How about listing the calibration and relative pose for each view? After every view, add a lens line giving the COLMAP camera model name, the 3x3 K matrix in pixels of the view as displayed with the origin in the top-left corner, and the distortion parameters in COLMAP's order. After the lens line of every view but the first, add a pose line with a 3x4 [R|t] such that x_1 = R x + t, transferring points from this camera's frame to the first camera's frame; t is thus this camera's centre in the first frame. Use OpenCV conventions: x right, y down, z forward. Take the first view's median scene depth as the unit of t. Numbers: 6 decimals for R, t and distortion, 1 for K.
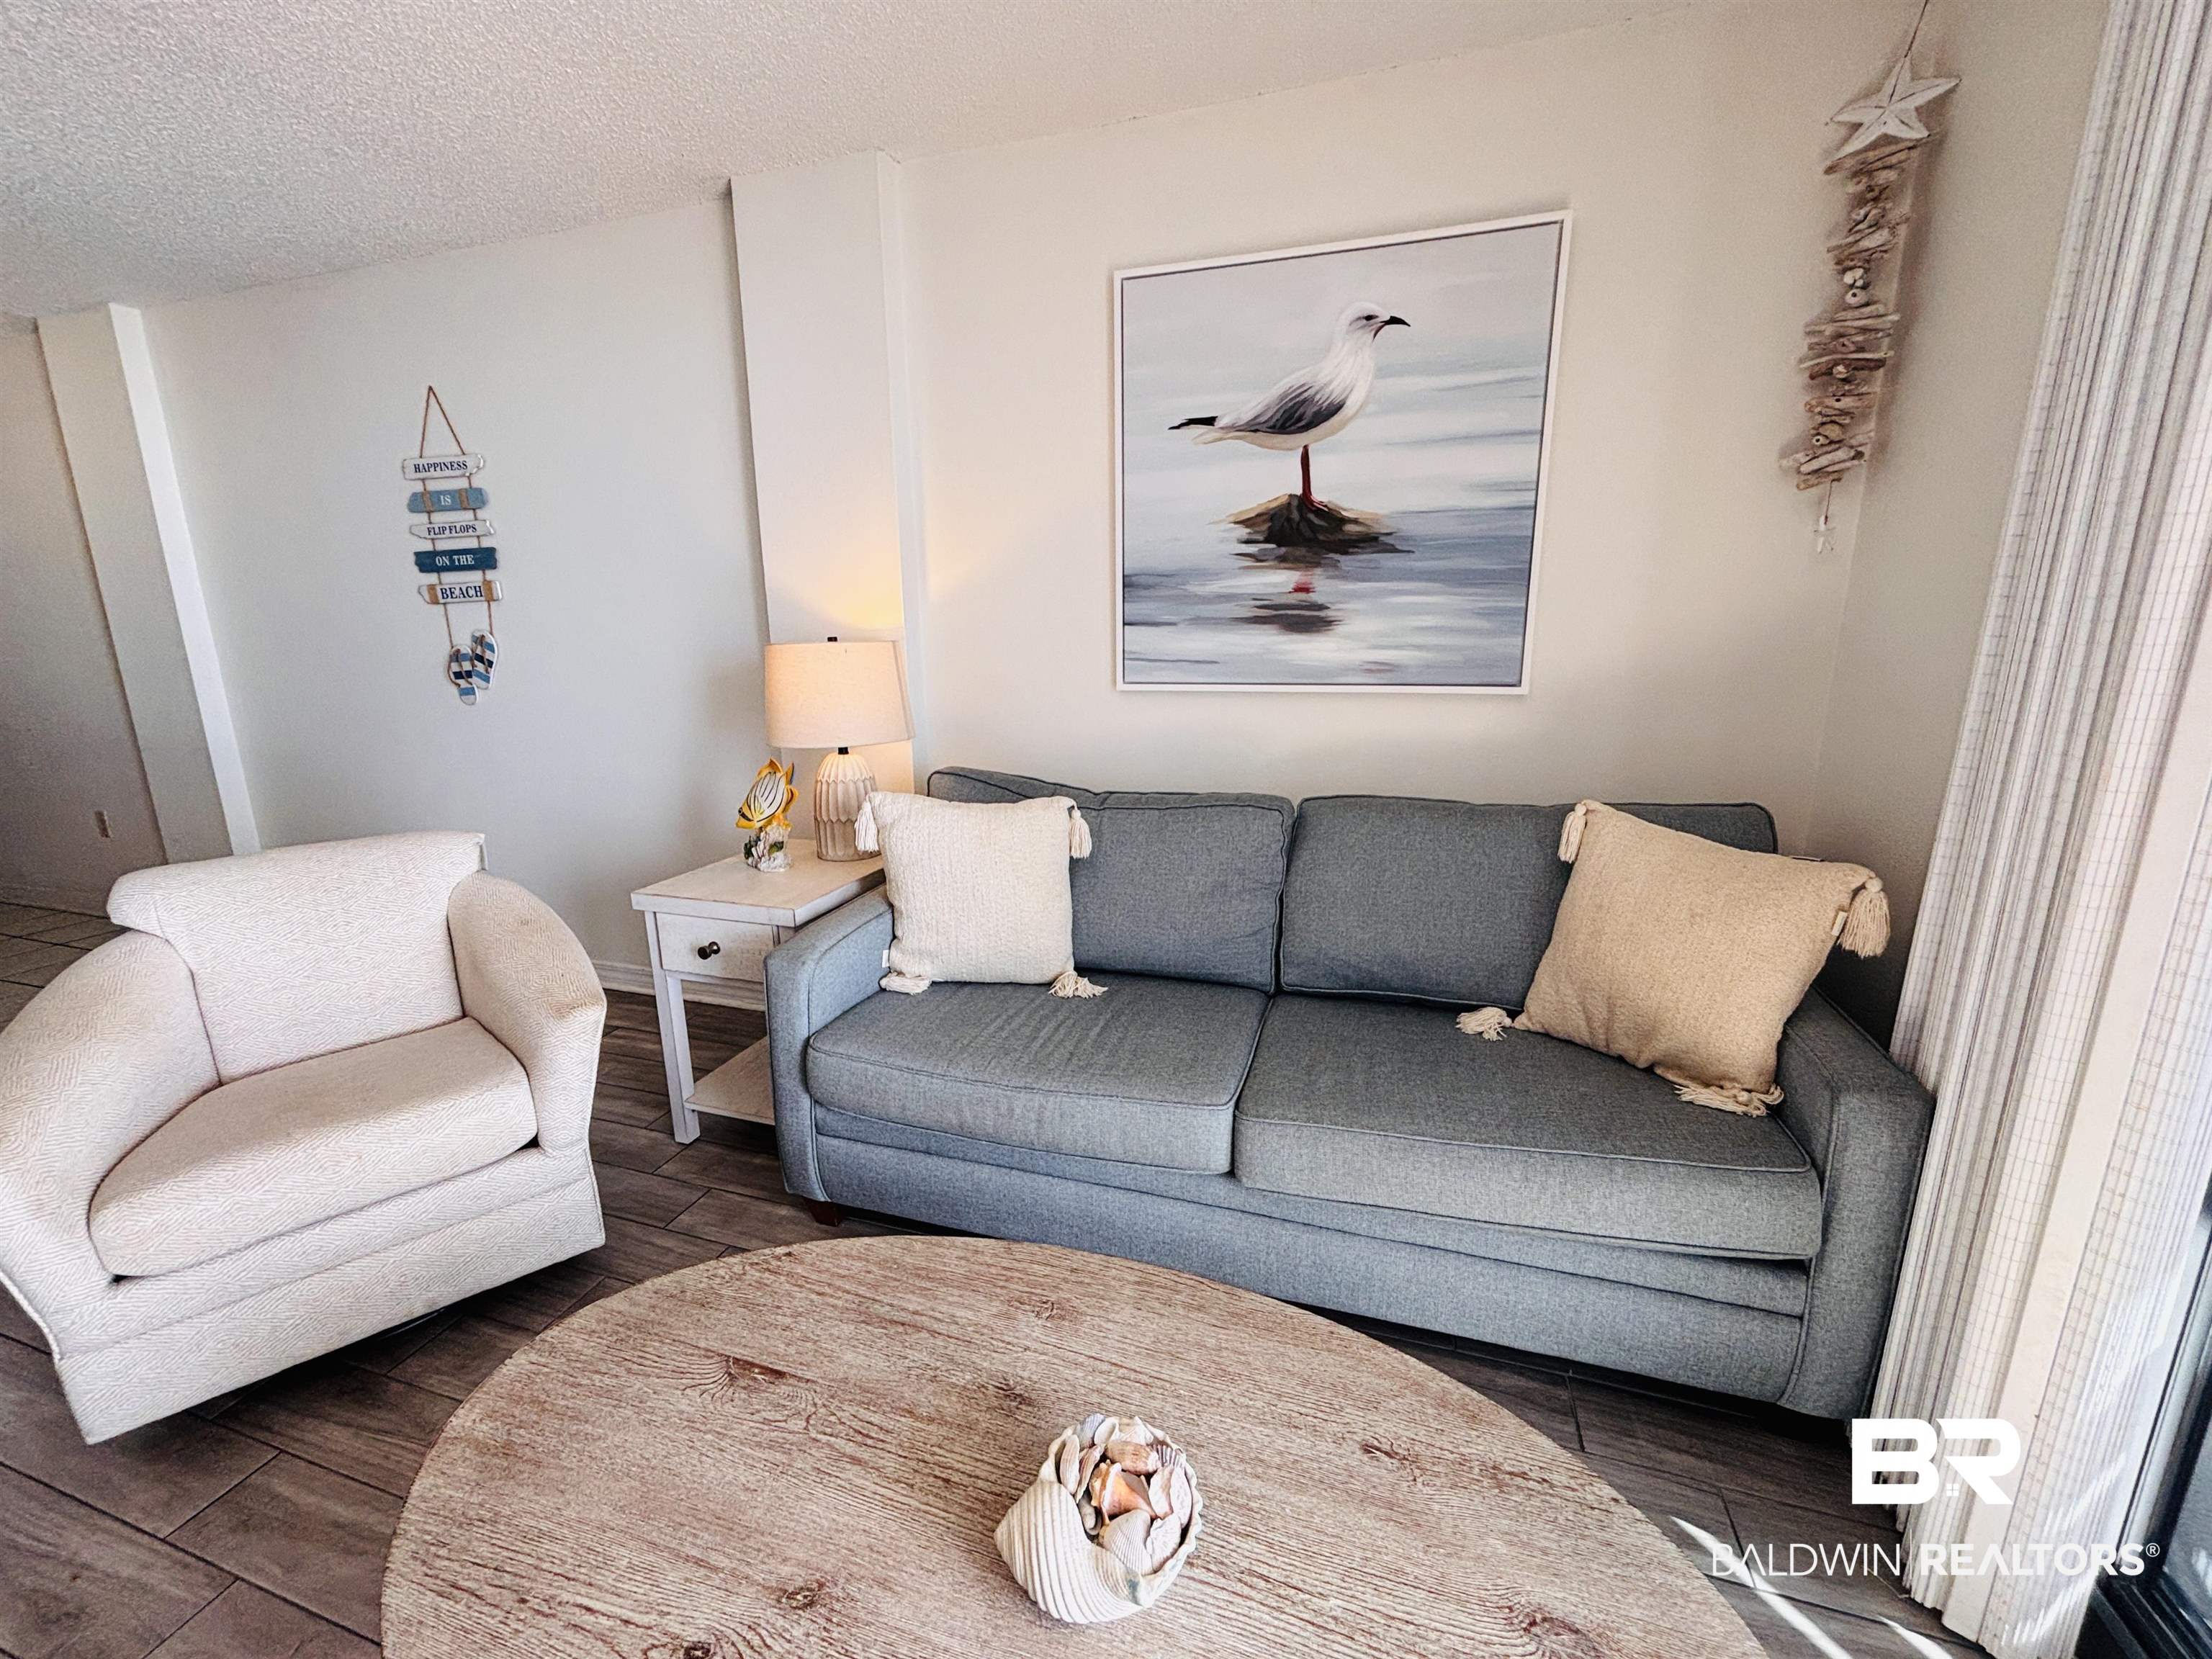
lens RADIAL K [[892.5, 0, 1106.0], [0, 892.5, 829.5], [0, 0, 1]] dist [-0.000253, 0.000583]
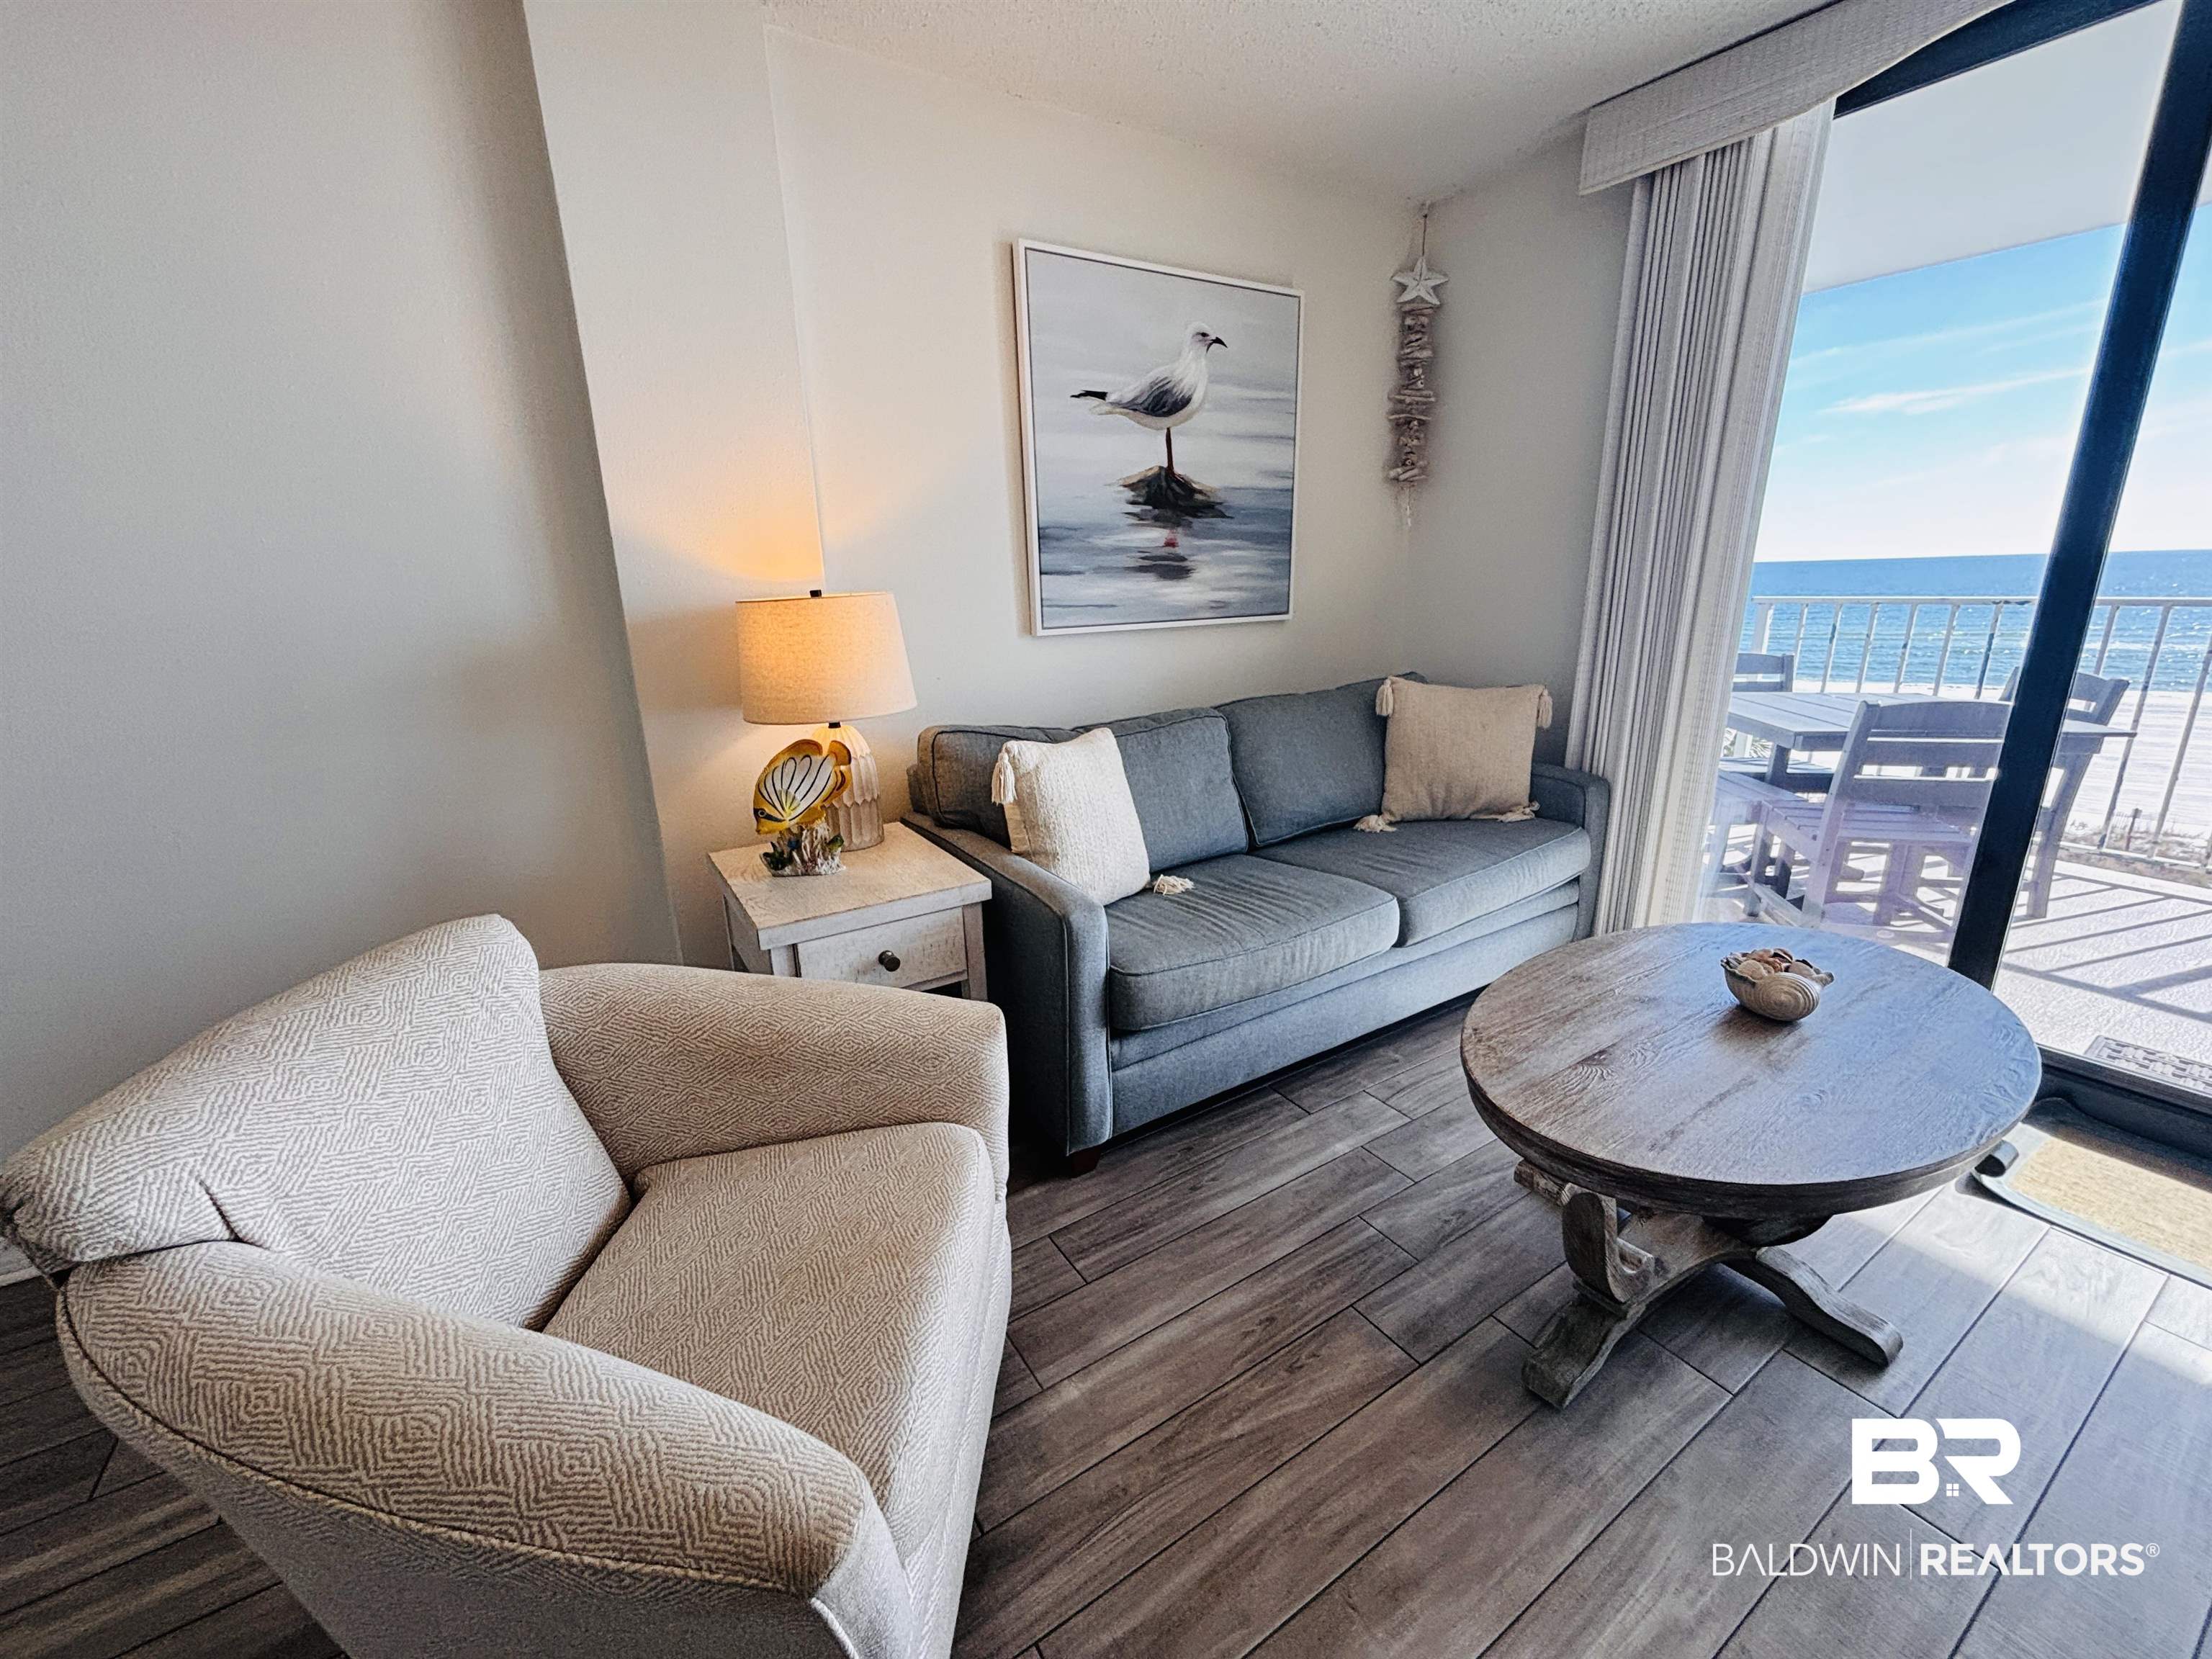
lens RADIAL K [[879.0, 0, 1106.0], [0, 879.0, 829.5], [0, 0, 1]] dist [0.012187, 0.000066]
pose [[0.640047, -0.211380, 0.738687, -0.866898], [0.198276, 0.974288, 0.106999, -0.028586], [-0.742312, 0.077980, 0.665502, 0.281420]]
